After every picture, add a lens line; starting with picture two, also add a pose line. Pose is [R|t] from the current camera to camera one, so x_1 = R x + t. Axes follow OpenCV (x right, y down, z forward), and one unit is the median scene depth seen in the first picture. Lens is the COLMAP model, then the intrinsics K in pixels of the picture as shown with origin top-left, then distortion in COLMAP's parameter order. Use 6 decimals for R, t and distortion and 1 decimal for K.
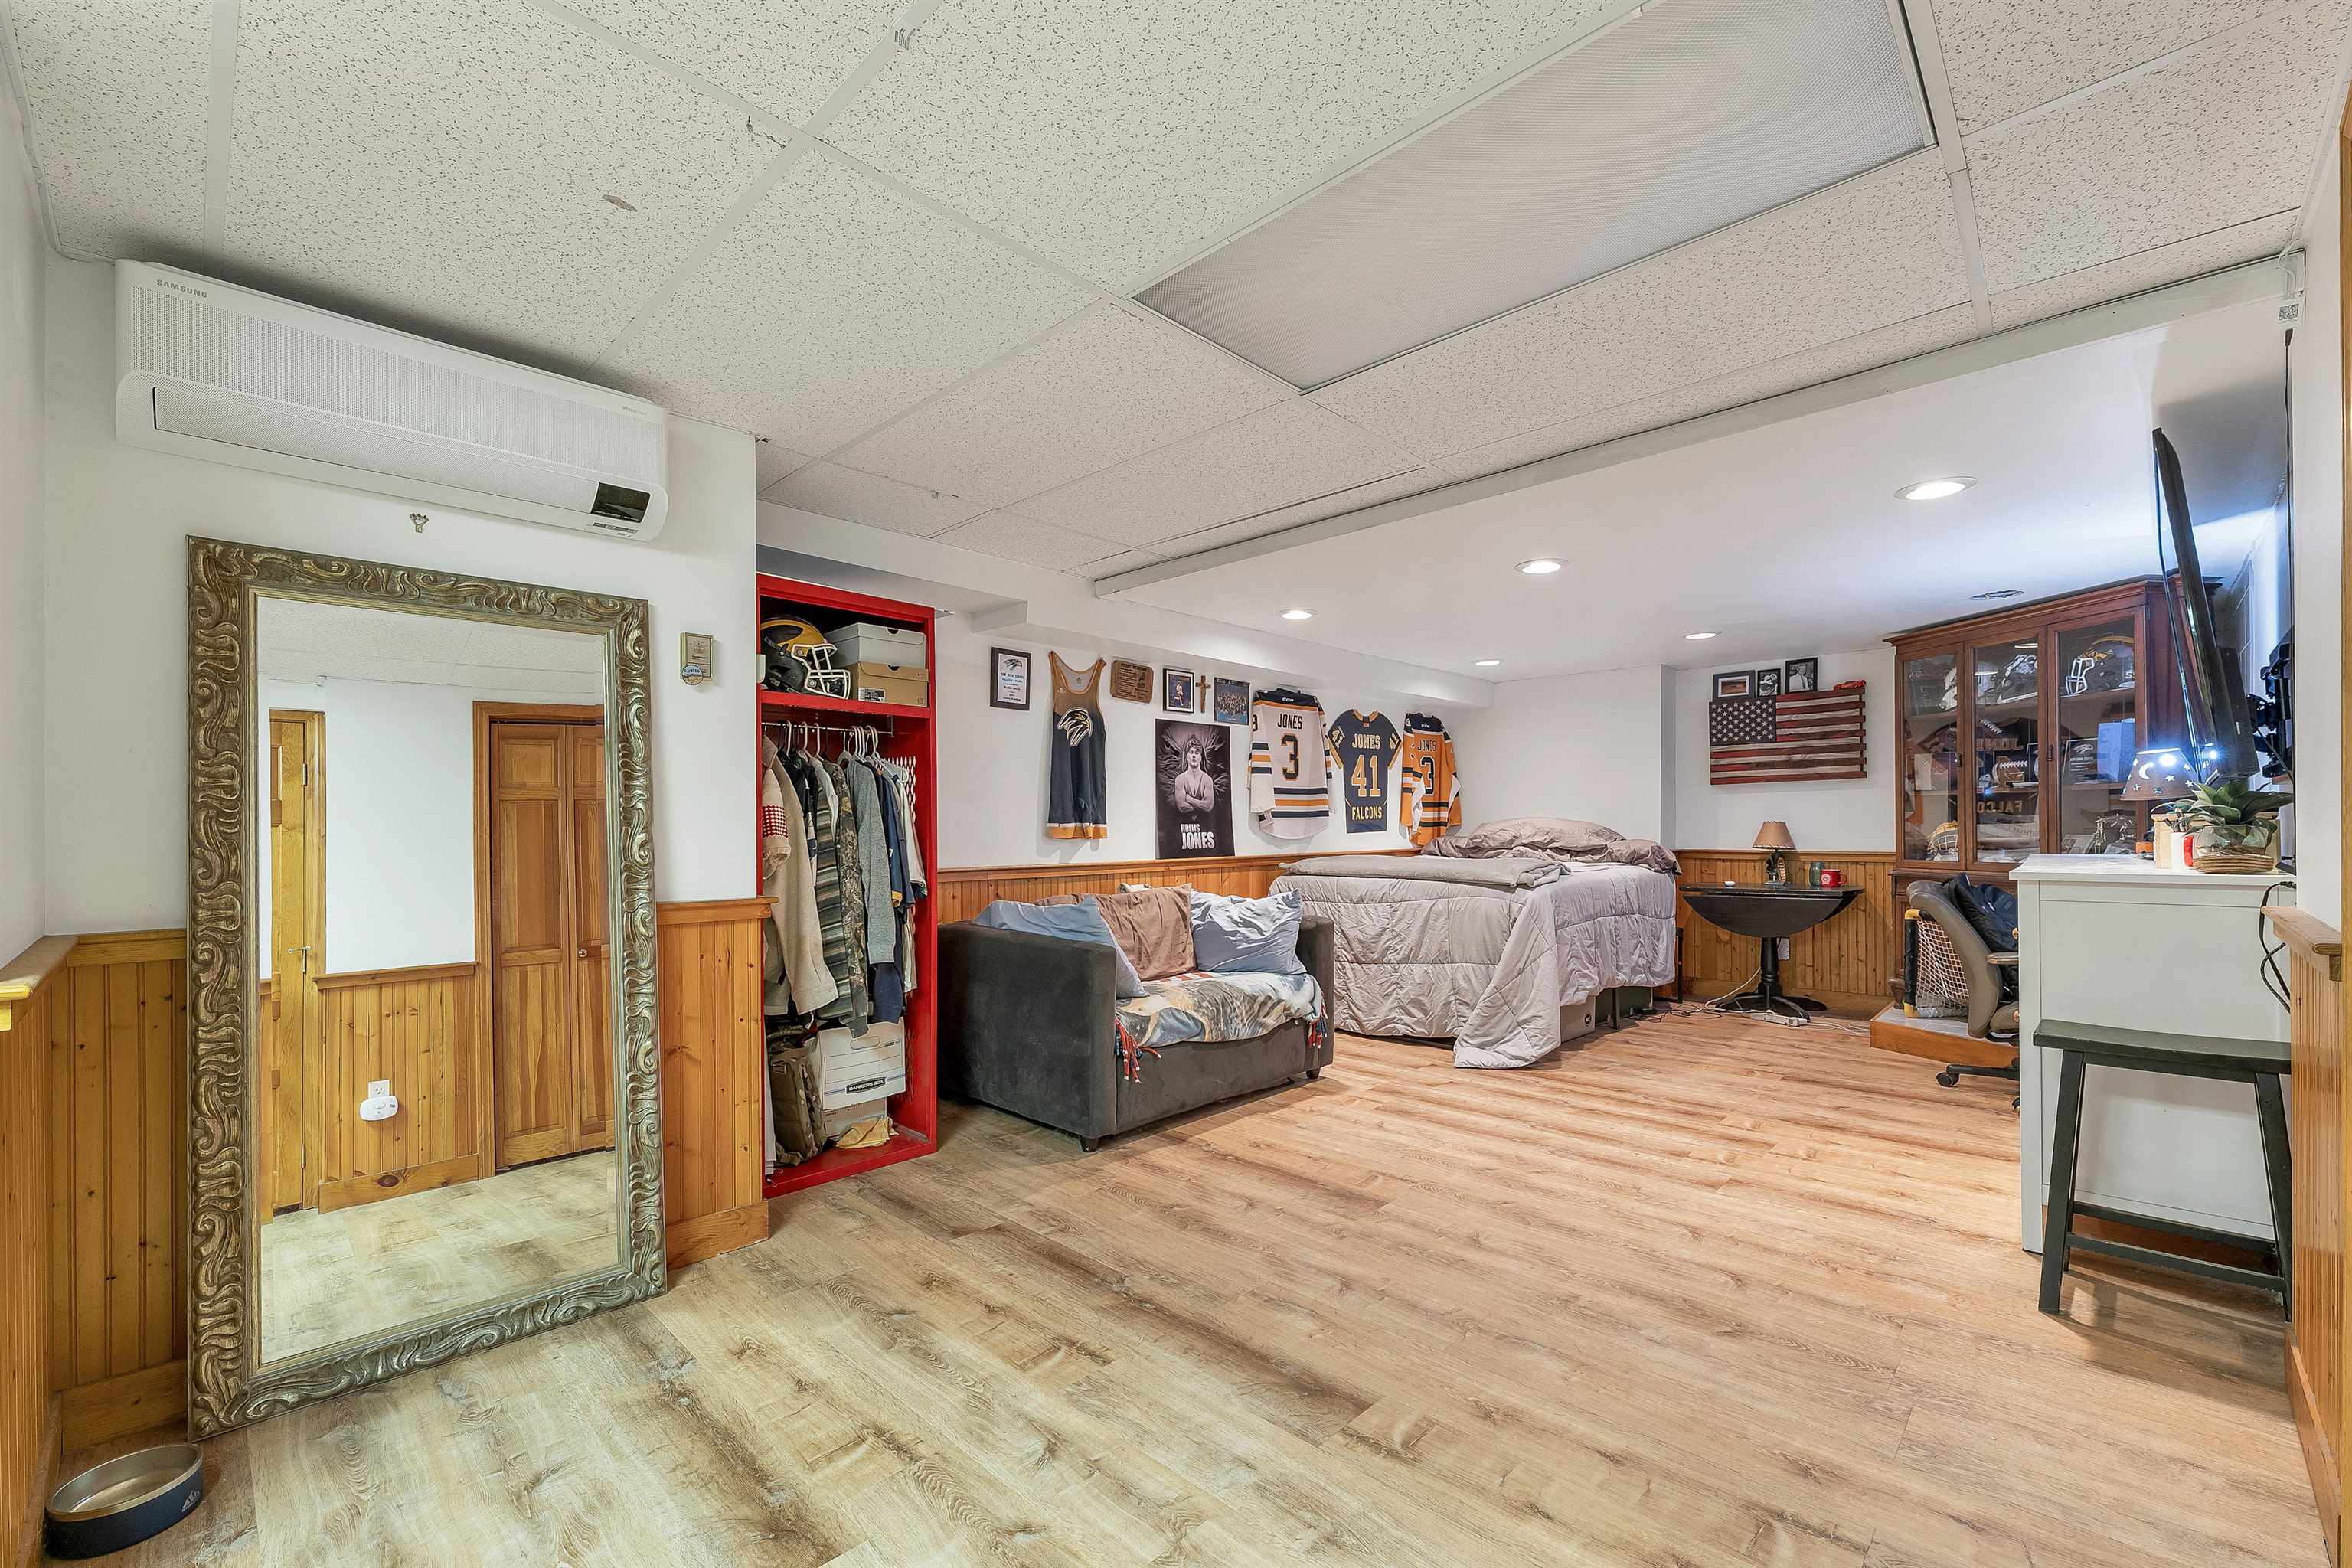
lens RADIAL K [[957.8, 0, 1160.3], [0, 957.8, 821.0], [0, 0, 1]] dist [-0.001354, -0.000384]
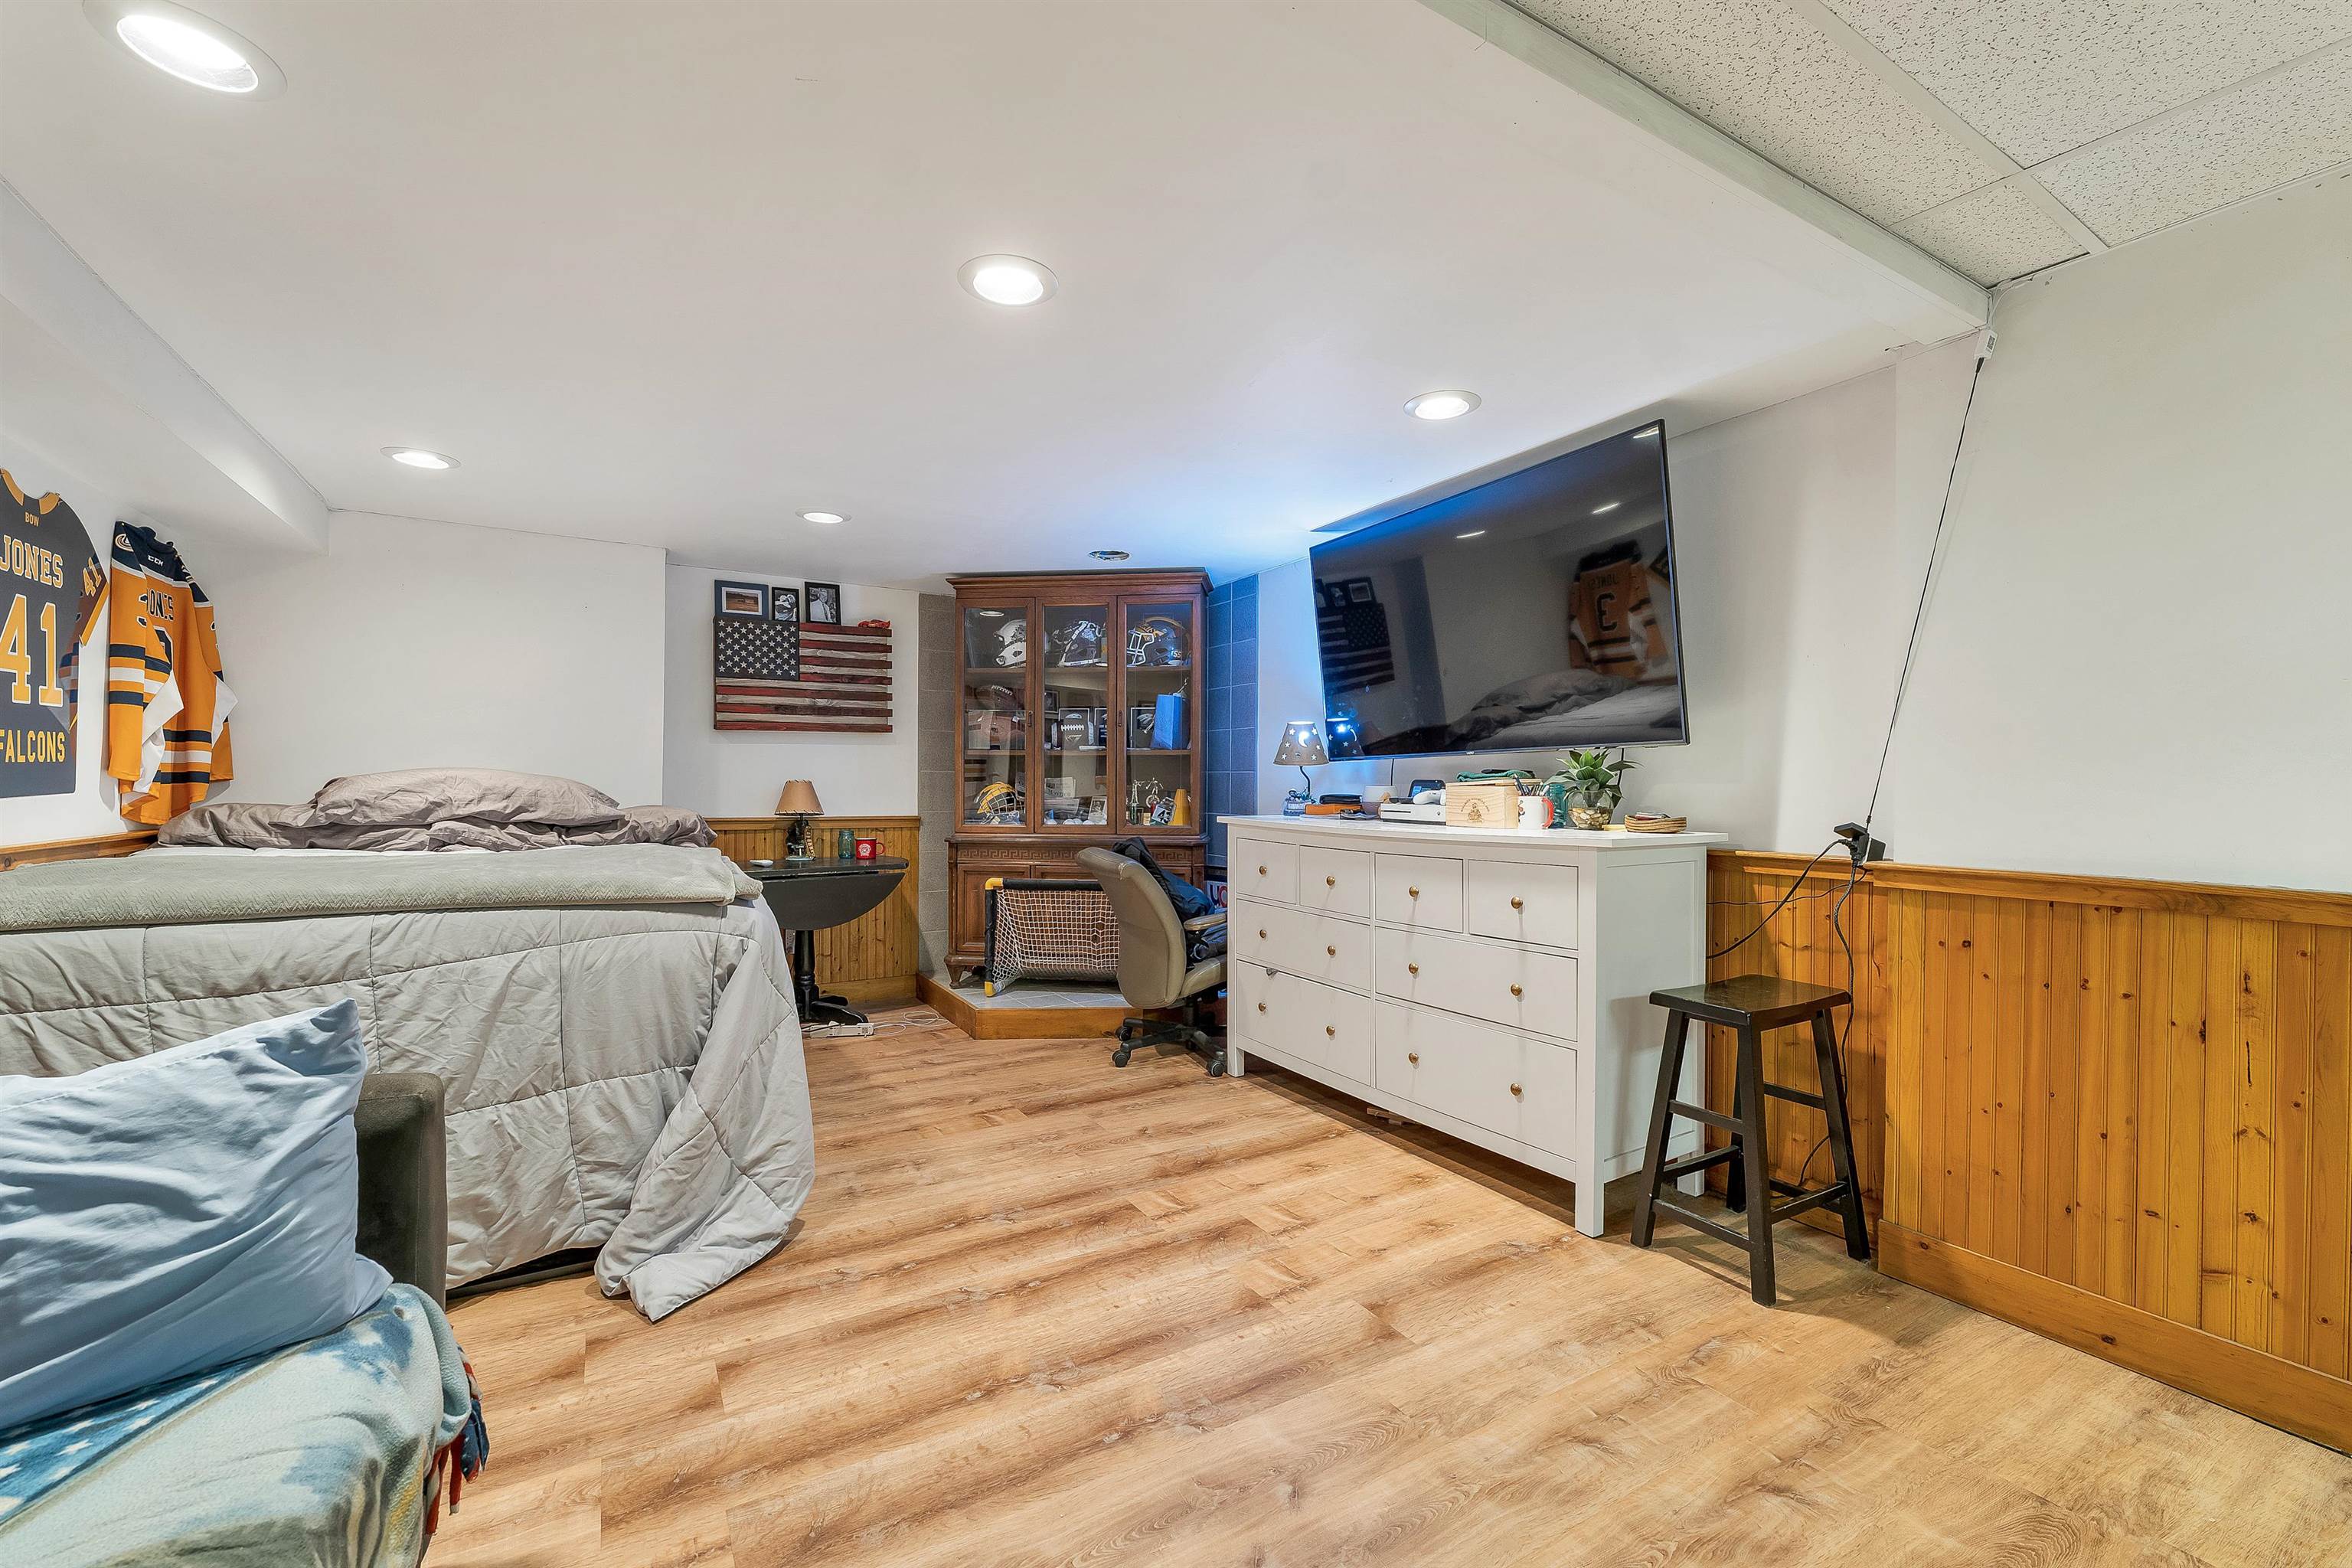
lens RADIAL K [[957.8, 0, 1175.7], [0, 957.8, 791.0], [0, 0, 1]] dist [-0.001354, -0.000384]
pose [[0.246263, 0.001581, 0.969202, -0.058752], [-0.011904, 0.999928, 0.001394, 0.004709], [-0.969130, -0.011881, 0.246264, 0.586425]]
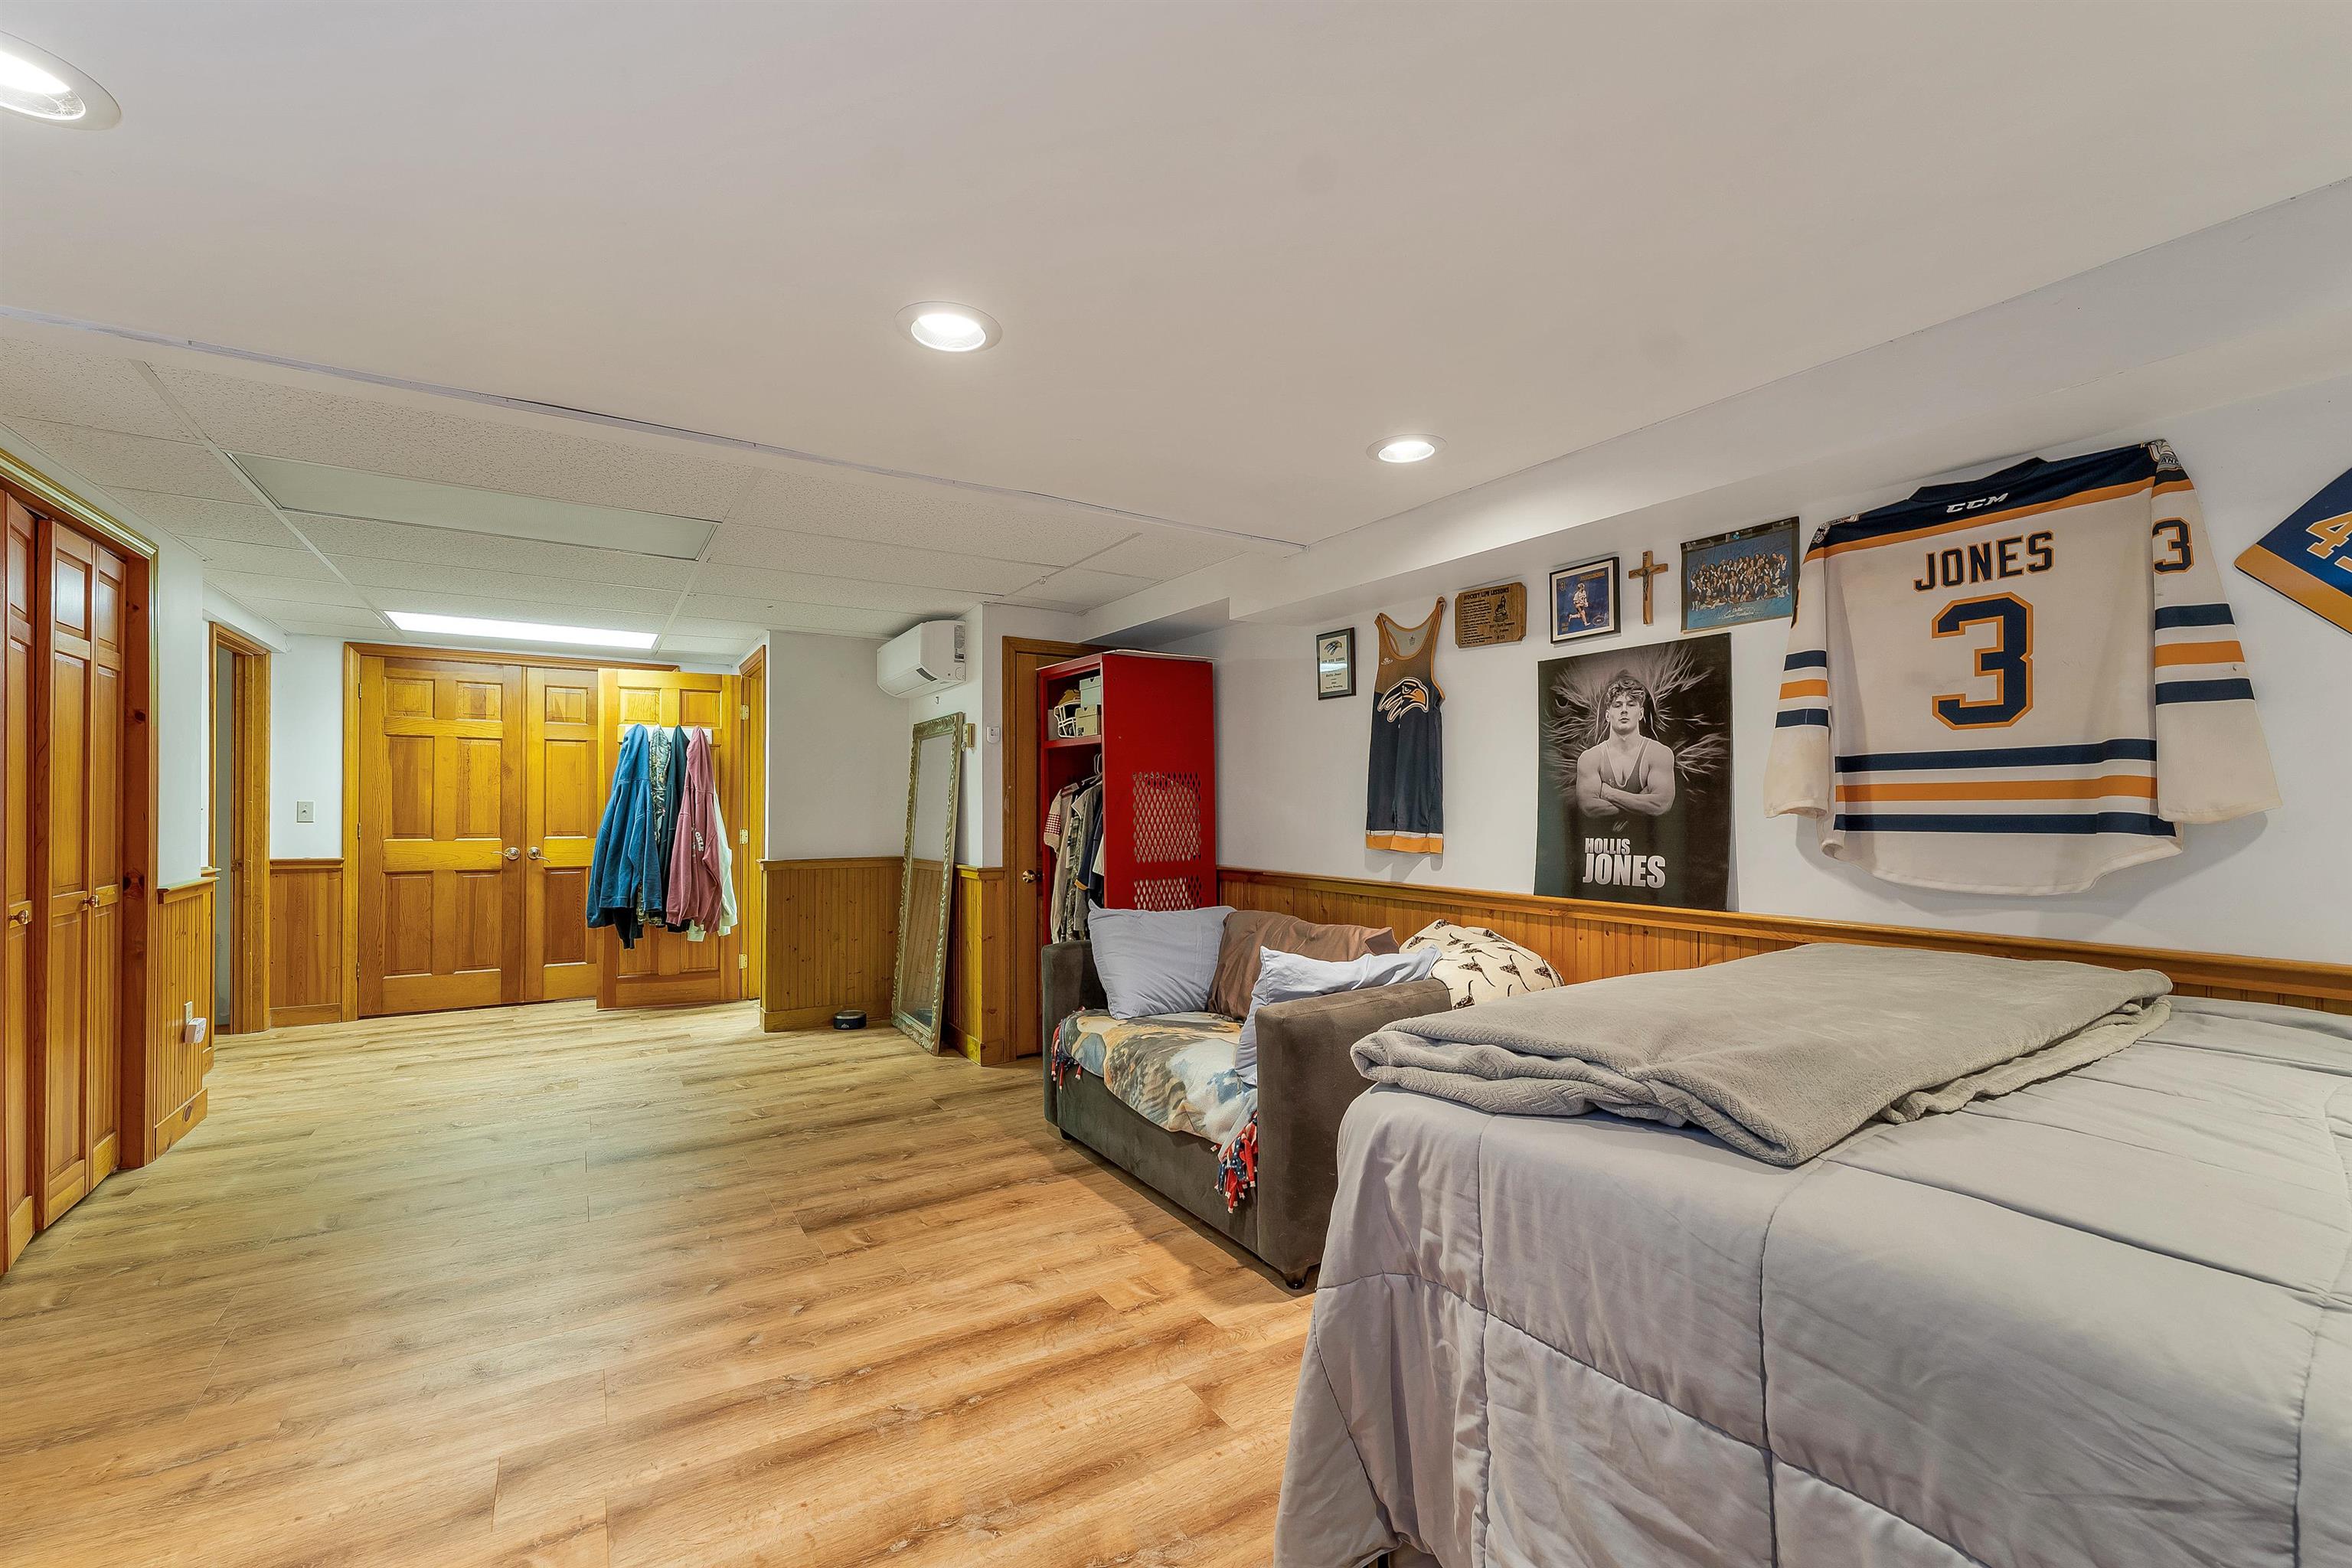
lens RADIAL K [[957.8, 0, 1182.8], [0, 957.8, 802.0], [0, 0, 1]] dist [-0.001354, -0.000384]
pose [[-0.214876, -0.000972, -0.976641, 0.634206], [0.004766, 0.999987, -0.002044, -0.018168], [0.976630, -0.005094, -0.214869, 0.913378]]
